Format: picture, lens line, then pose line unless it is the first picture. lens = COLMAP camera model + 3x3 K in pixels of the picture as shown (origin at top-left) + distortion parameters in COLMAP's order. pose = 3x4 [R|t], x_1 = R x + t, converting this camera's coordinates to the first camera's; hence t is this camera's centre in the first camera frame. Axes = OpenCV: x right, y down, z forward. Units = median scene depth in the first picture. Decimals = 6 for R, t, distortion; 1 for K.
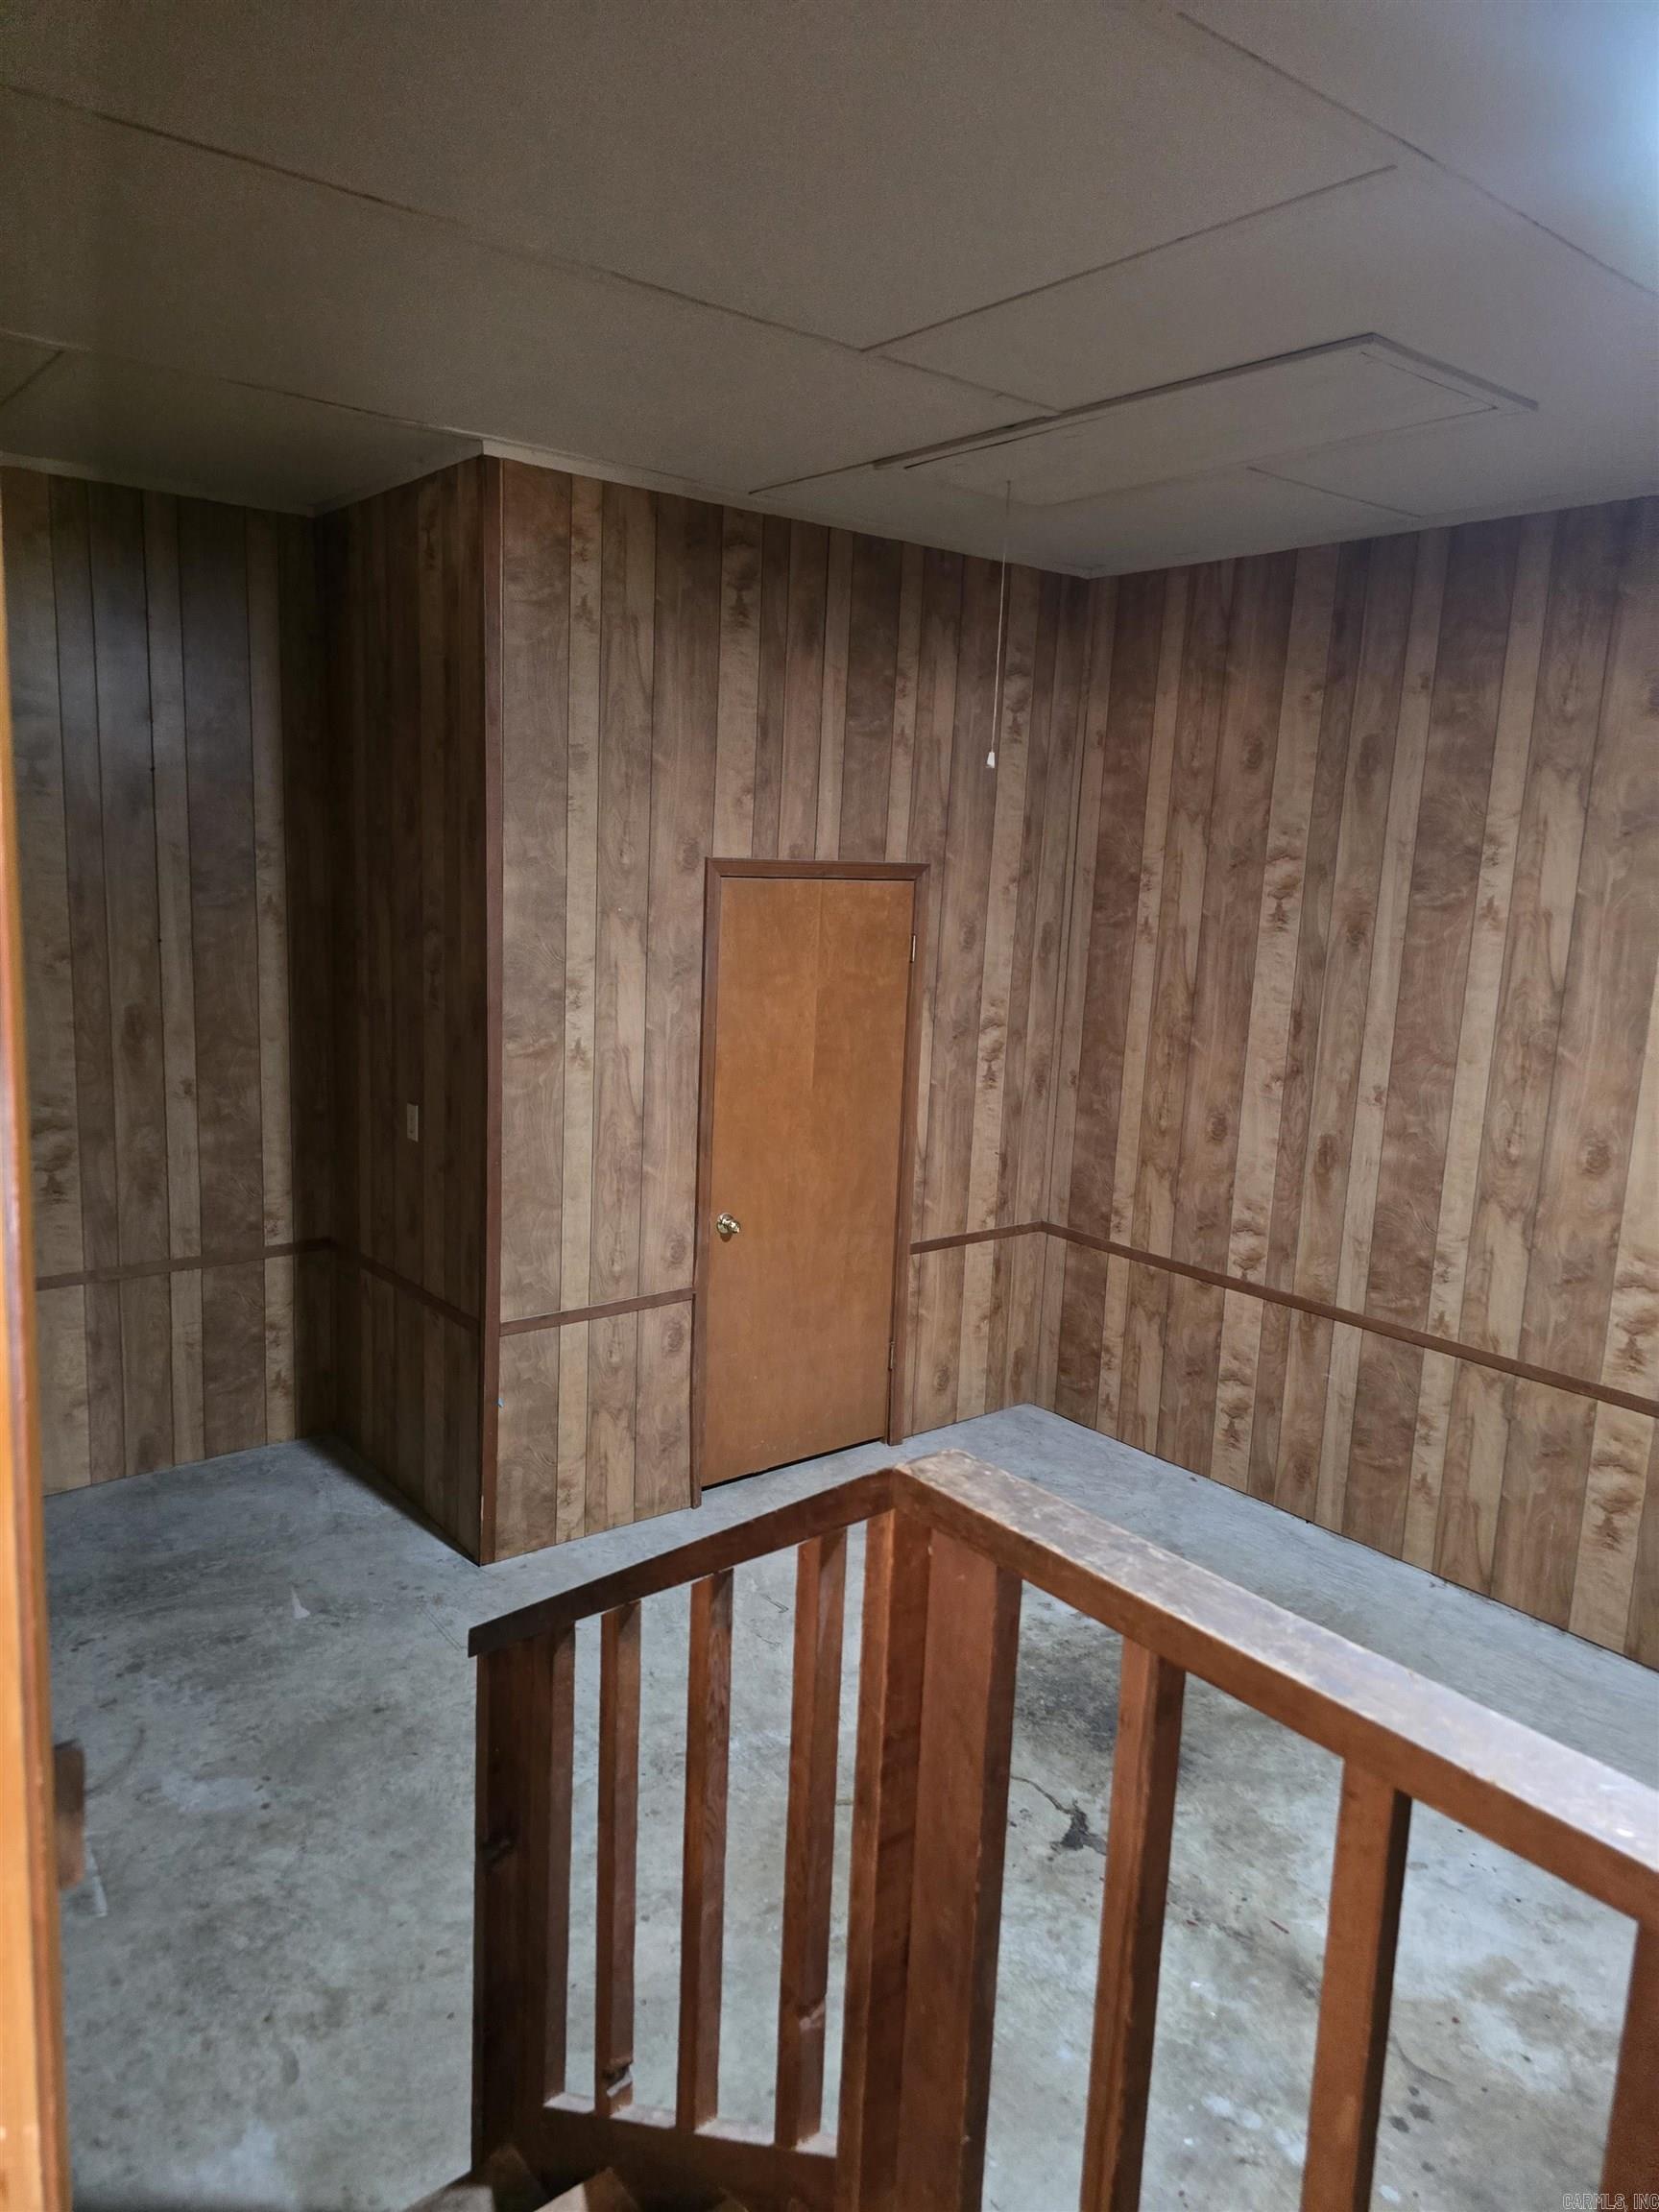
lens RADIAL K [[1517.6, 0, 821.0], [0, 1517.6, 1086.8], [0, 0, 1]] dist [0.073949, -0.093722]
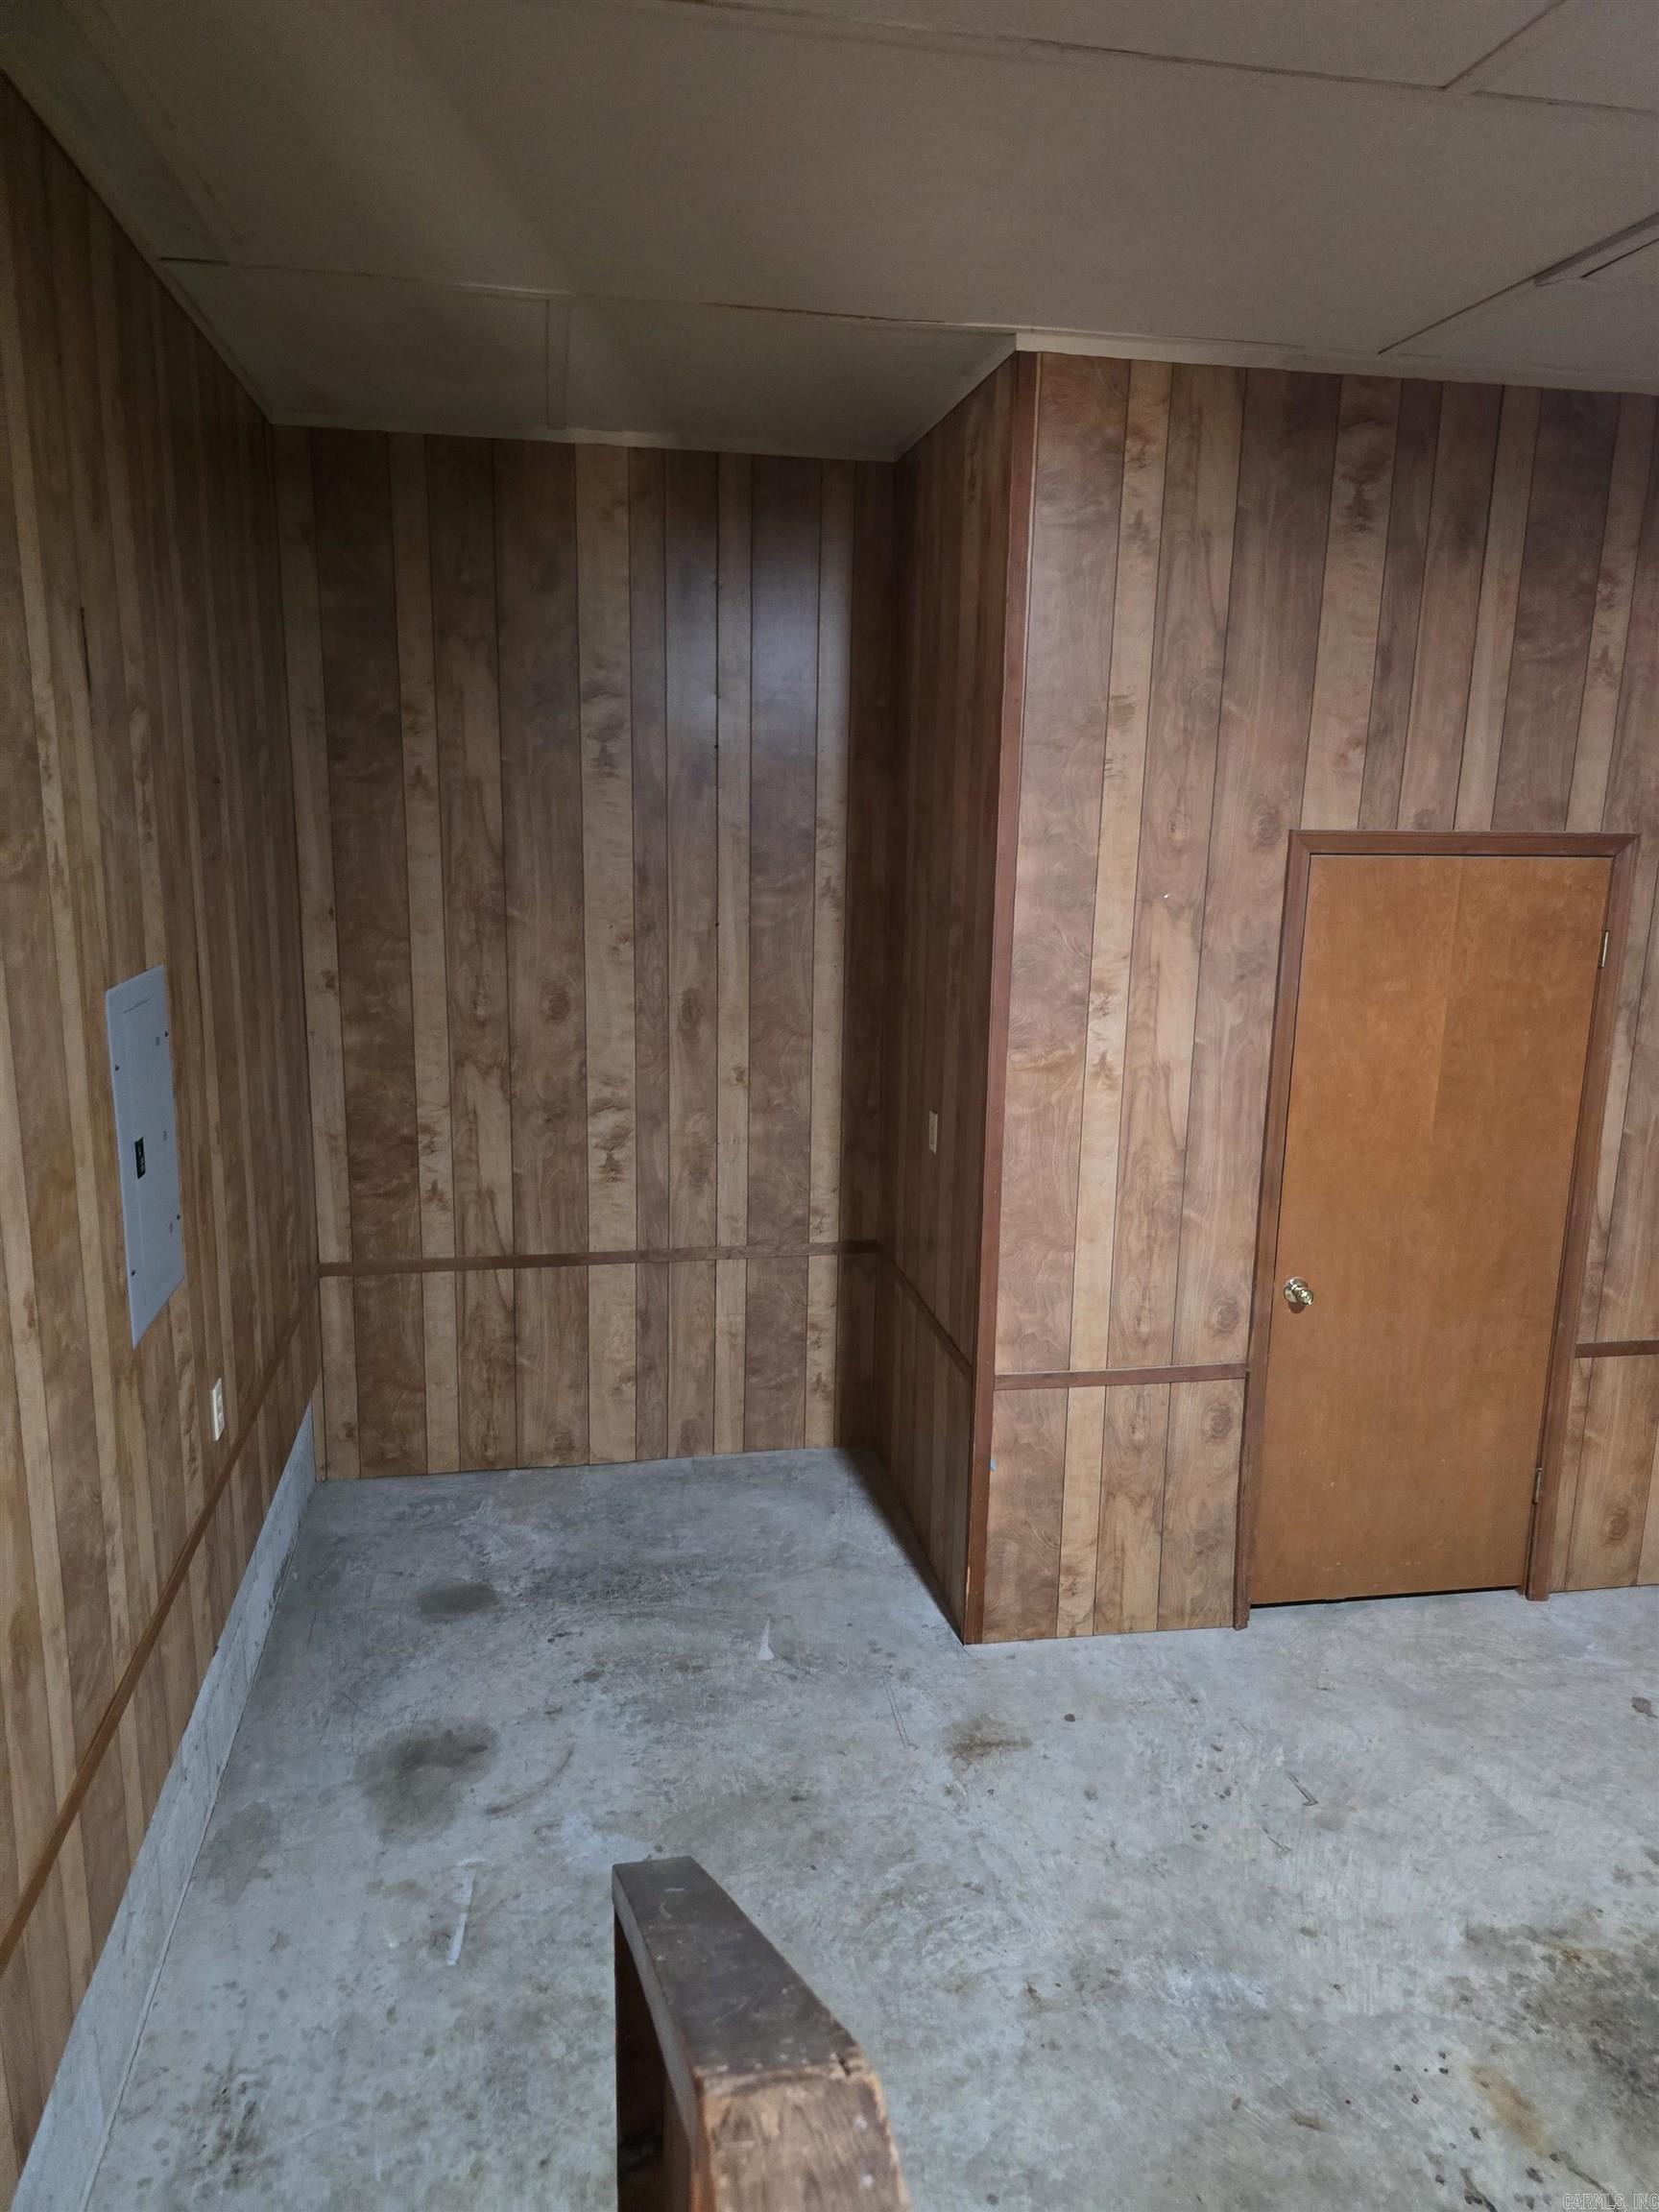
lens RADIAL K [[1517.6, 0, 821.0], [0, 1517.6, 1086.8], [0, 0, 1]] dist [0.073949, -0.093722]
pose [[0.879654, 0.071462, -0.470214, 0.092286], [-0.062226, 0.997442, 0.035179, -0.030709], [0.471525, -0.001686, 0.881851, 0.182723]]
